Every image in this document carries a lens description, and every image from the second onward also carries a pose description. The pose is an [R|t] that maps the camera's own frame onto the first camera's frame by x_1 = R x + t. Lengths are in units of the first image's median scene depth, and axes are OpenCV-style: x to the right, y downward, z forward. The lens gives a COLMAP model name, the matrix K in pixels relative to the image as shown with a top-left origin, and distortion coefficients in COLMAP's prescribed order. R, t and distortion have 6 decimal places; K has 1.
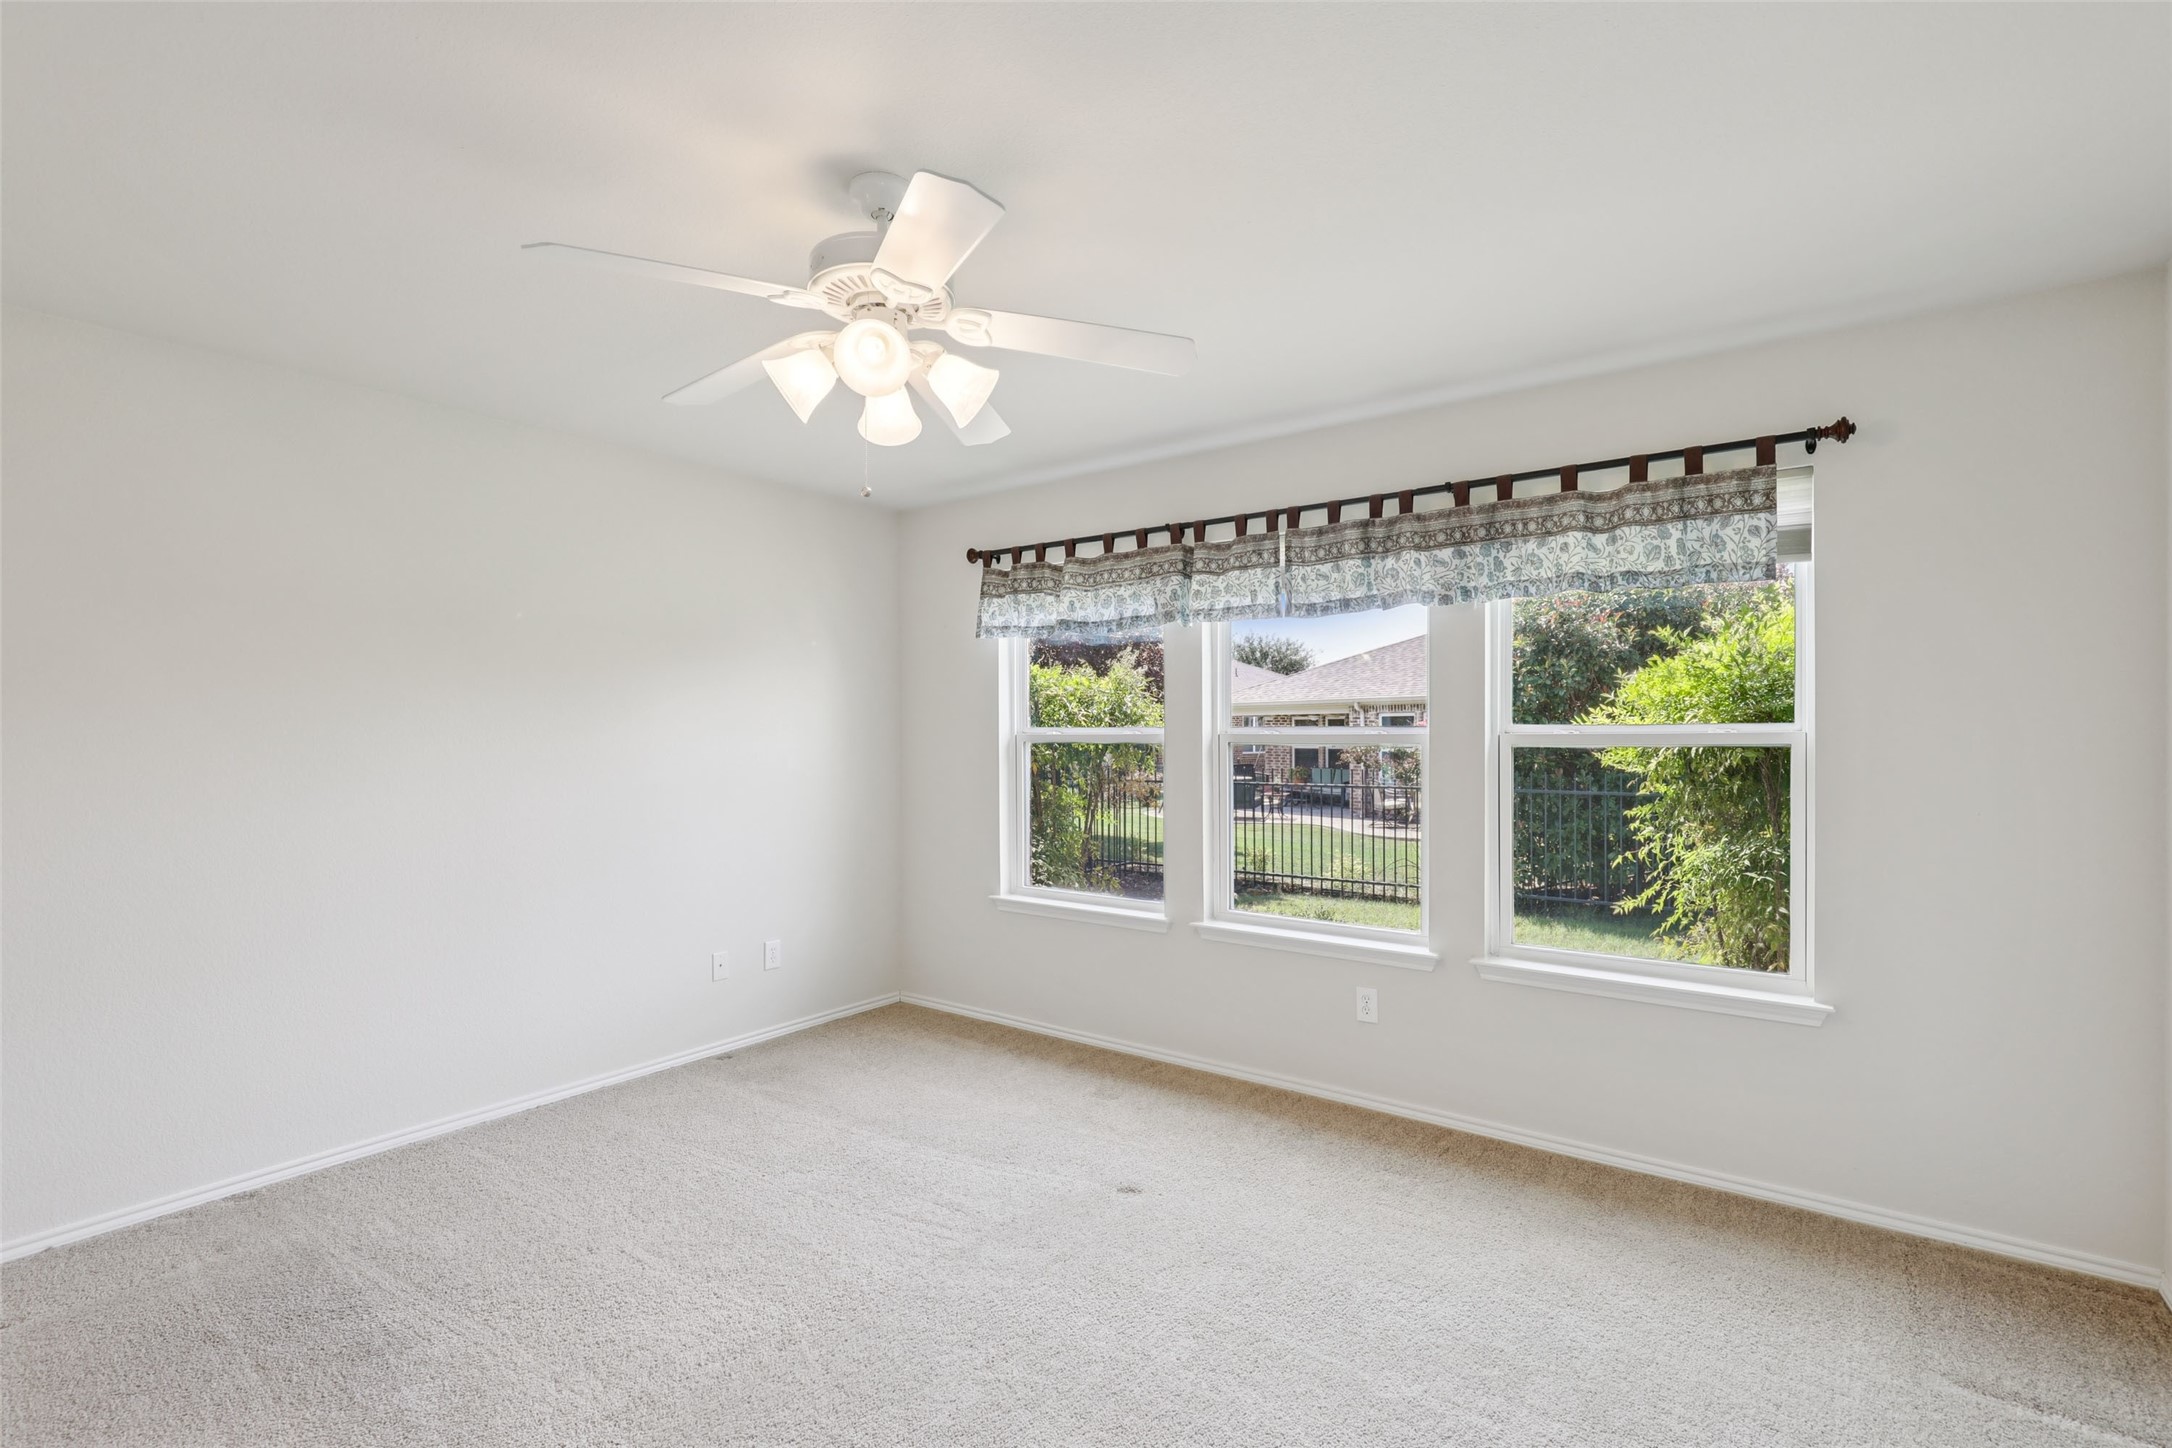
lens RADIAL K [[1030.7, 0, 1075.1], [0, 1030.7, 721.3], [0, 0, 1]] dist [-0.012630, -0.000383]
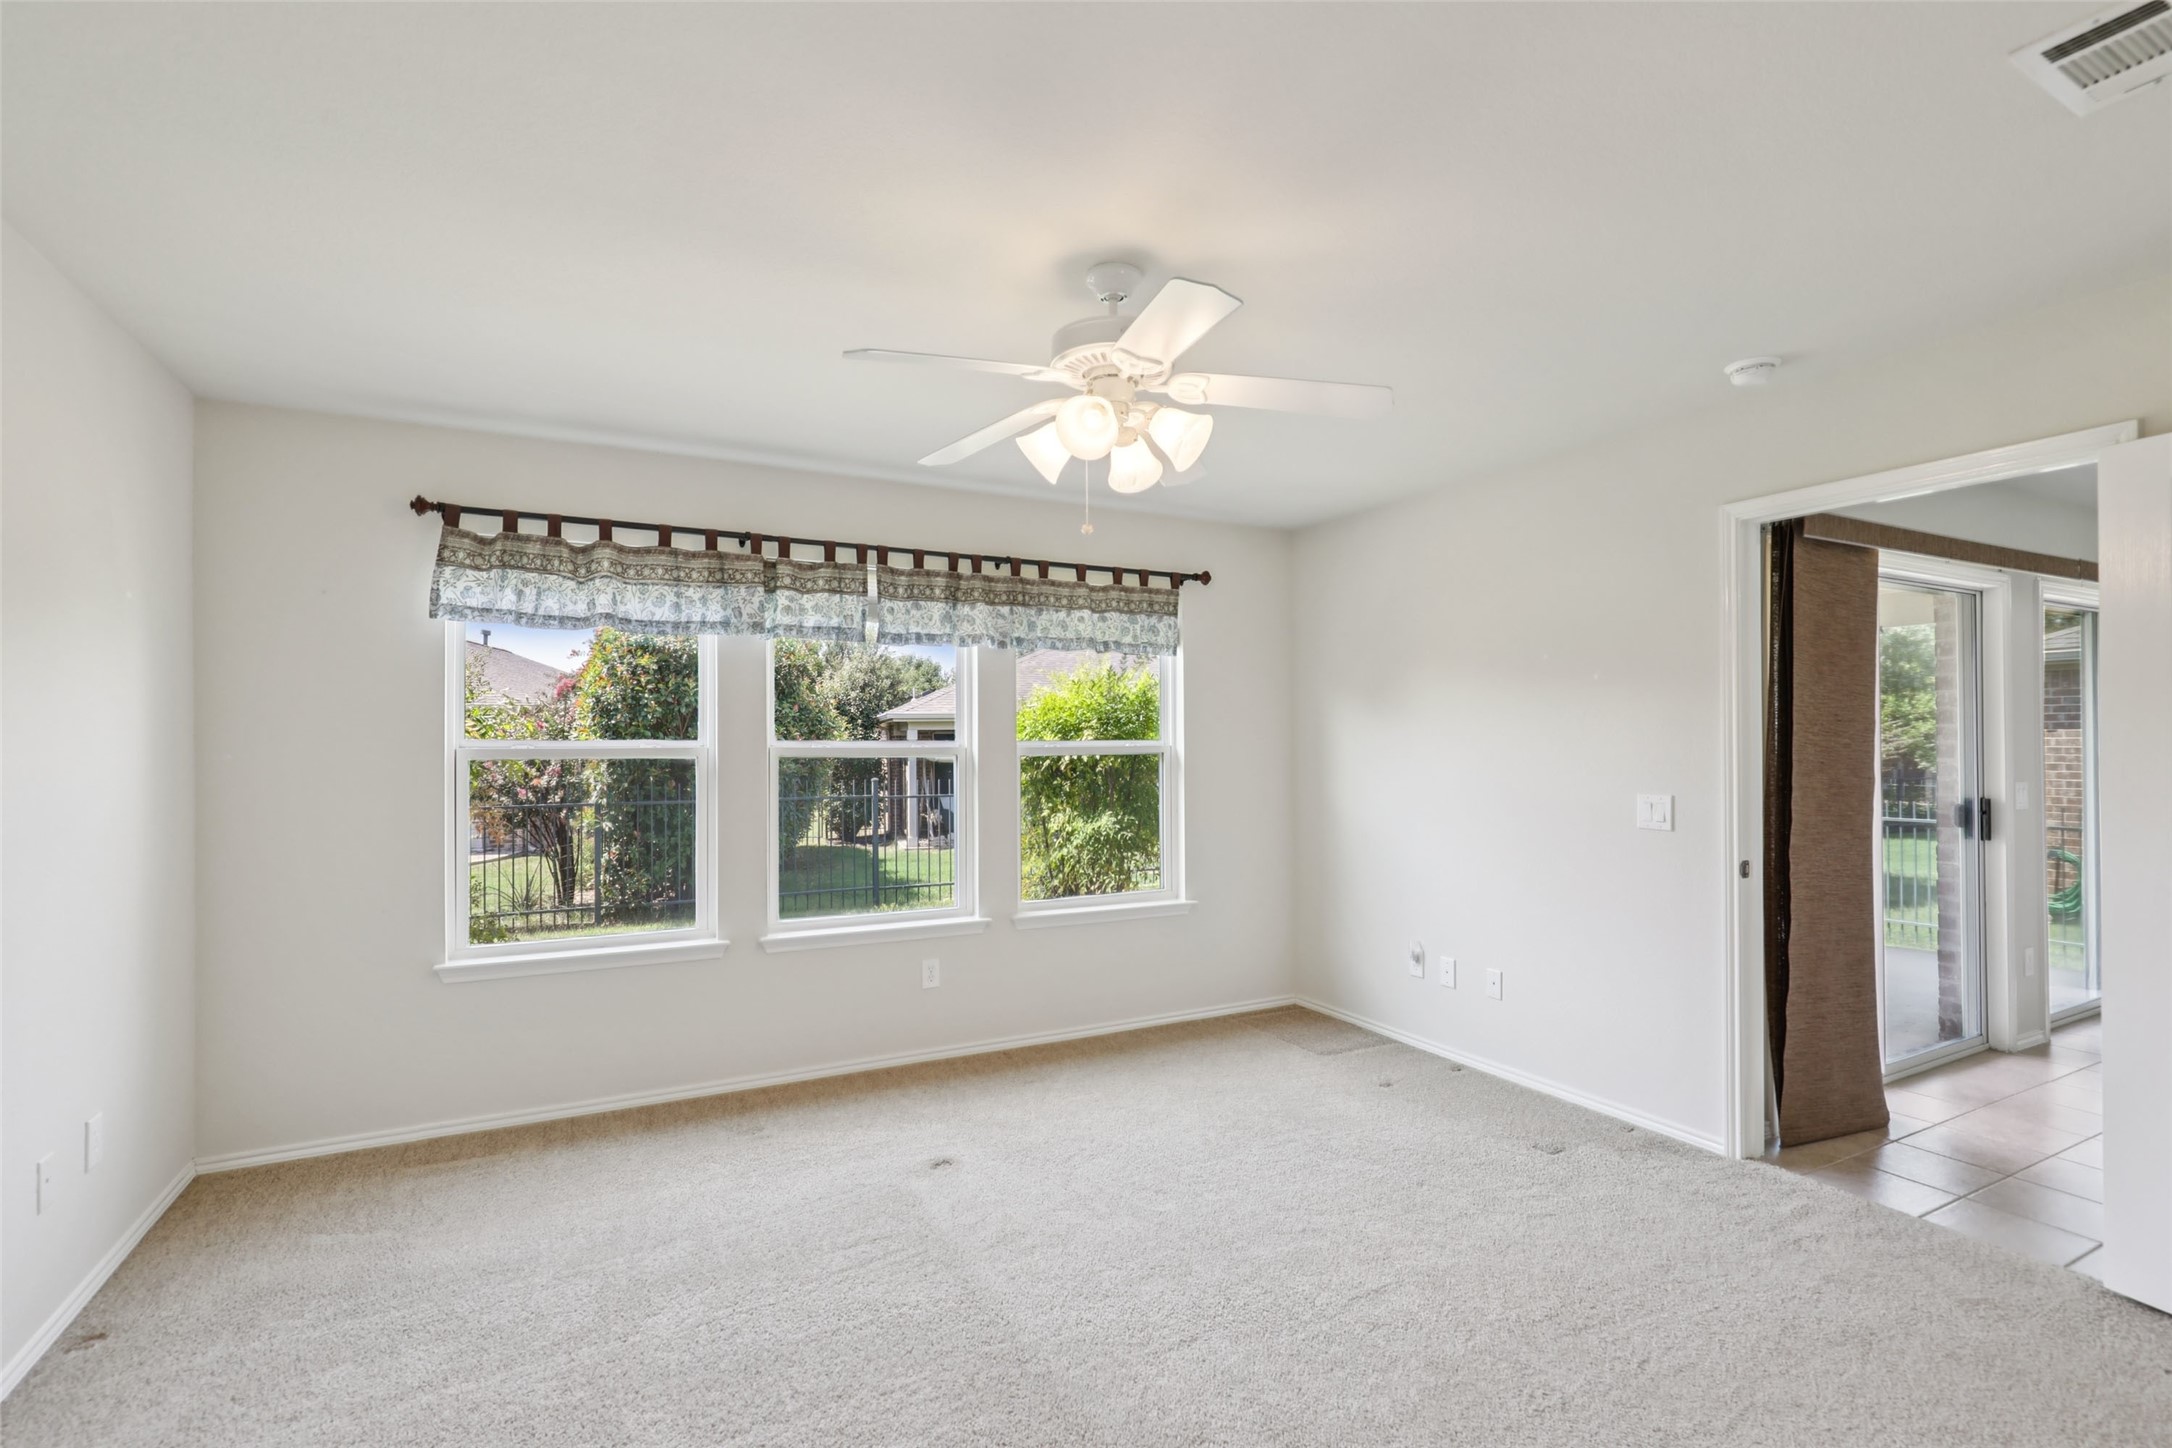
lens RADIAL K [[999.3, 0, 1090.0], [0, 999.3, 737.8], [0, 0, 1]] dist [-0.003724, -0.000320]
pose [[0.406010, 0.025802, 0.913504, -0.657491], [0.005817, 0.999508, -0.030816, 0.035660], [-0.913850, 0.017825, 0.405661, 0.330364]]
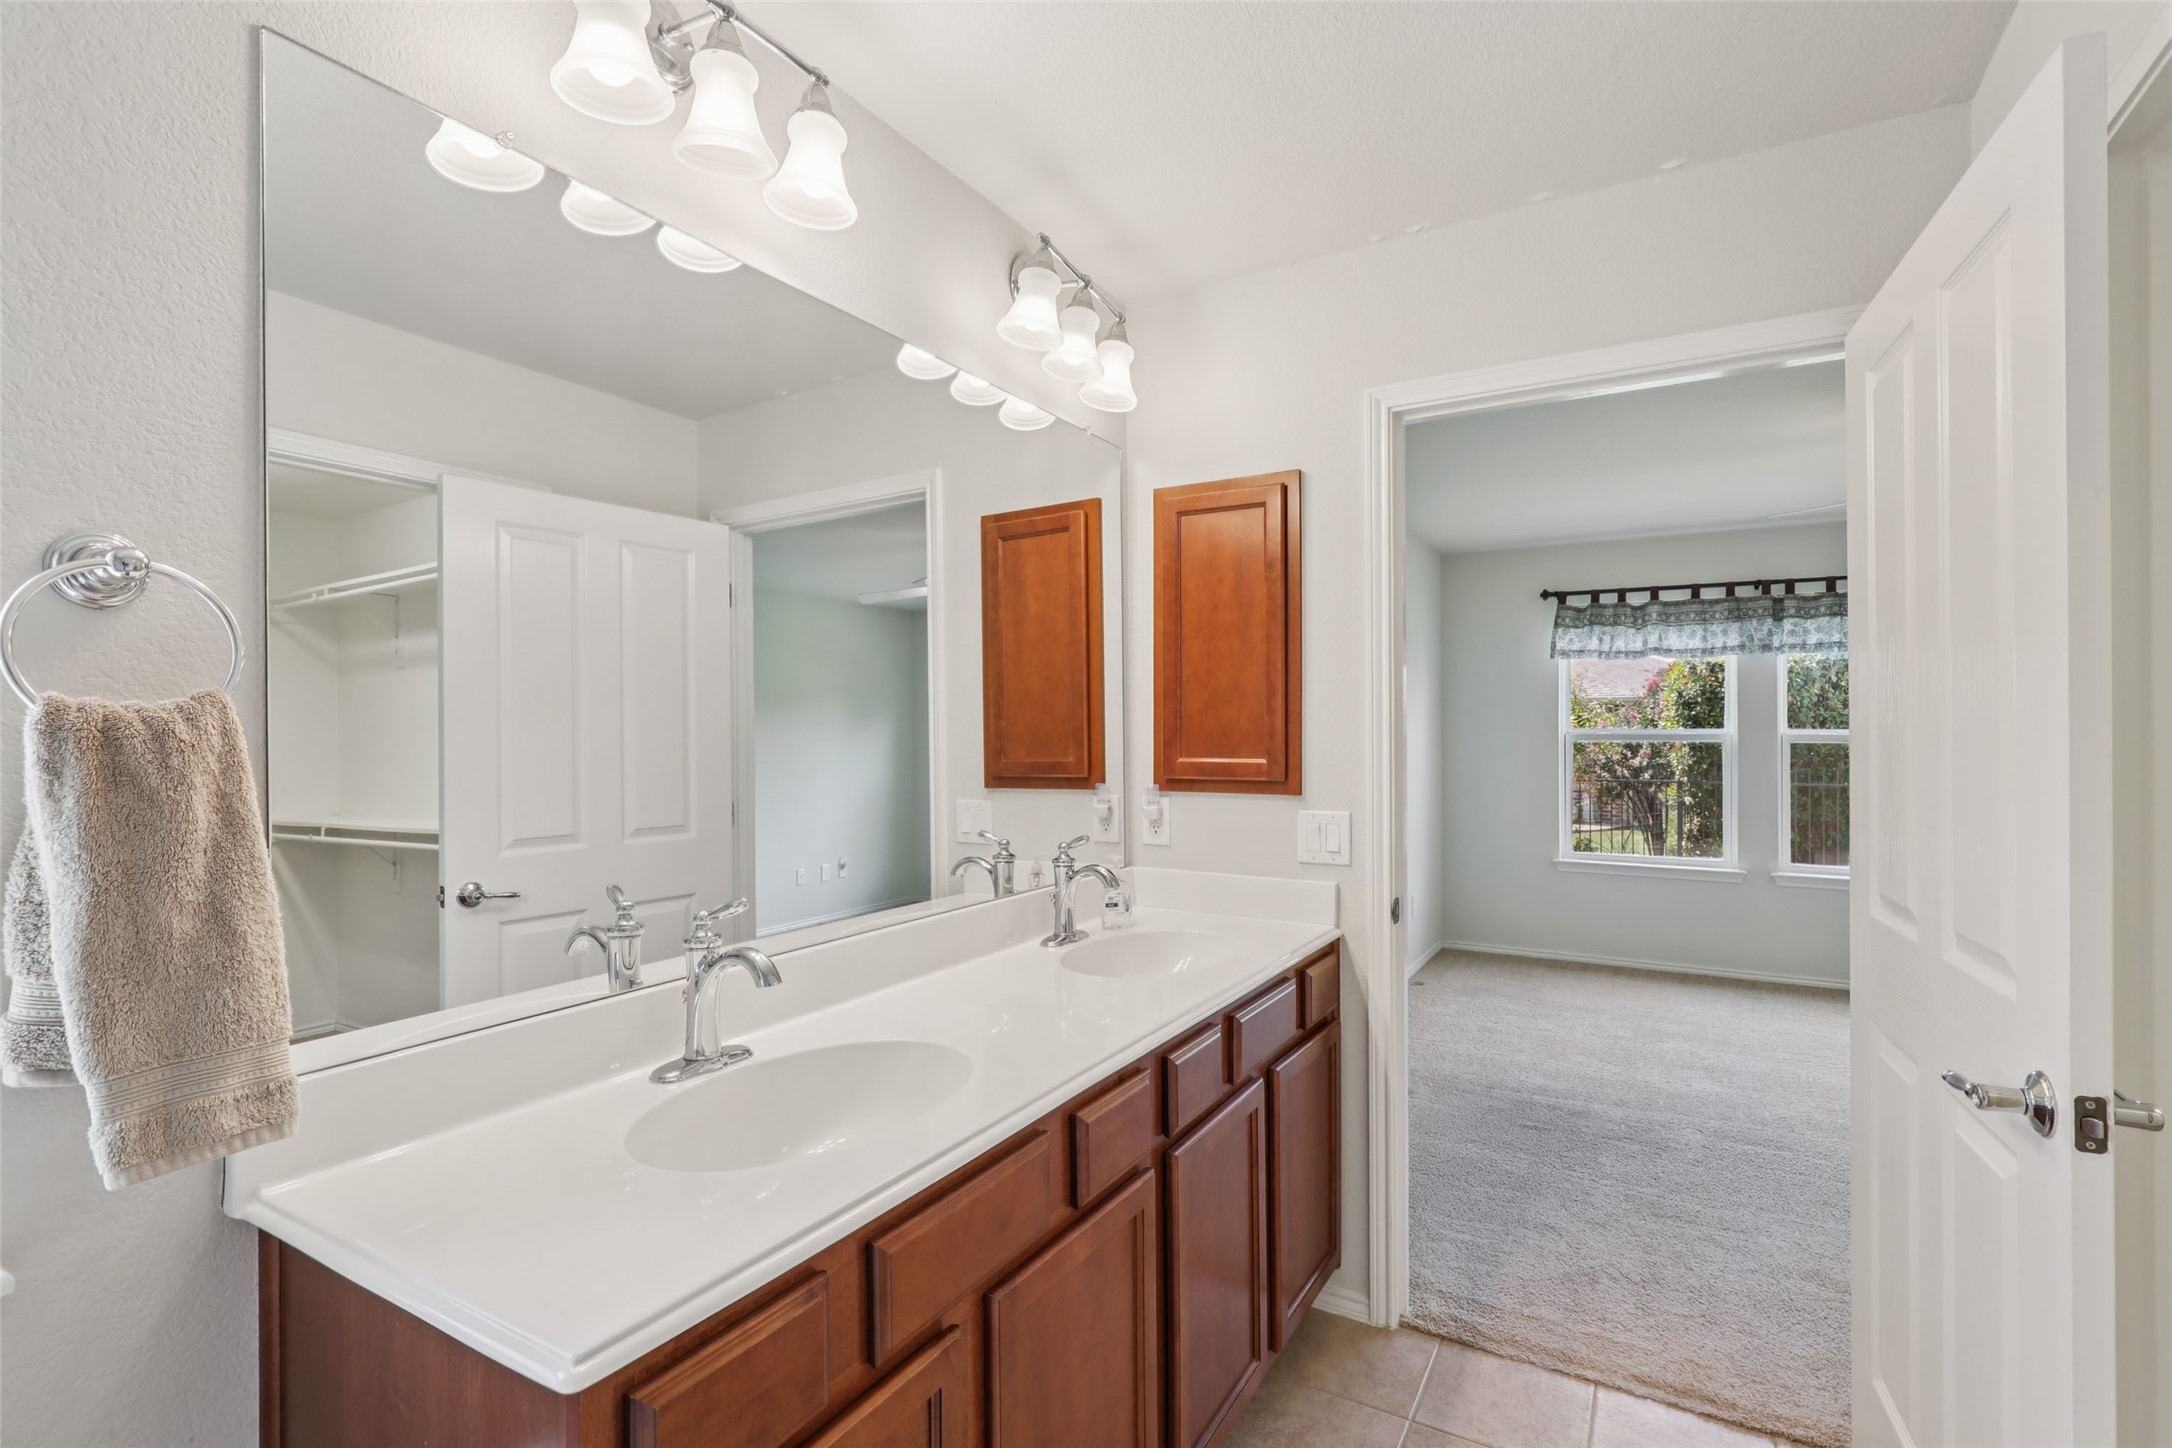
lens RADIAL K [[1030.7, 0, 1075.1], [0, 1030.7, 721.3], [0, 0, 1]] dist [-0.012630, -0.000383]
pose [[0.990691, 0.024338, 0.133940, -1.012012], [-0.021207, 0.999469, -0.024757, 0.049631], [-0.134471, 0.021686, 0.990680, -0.224513]]
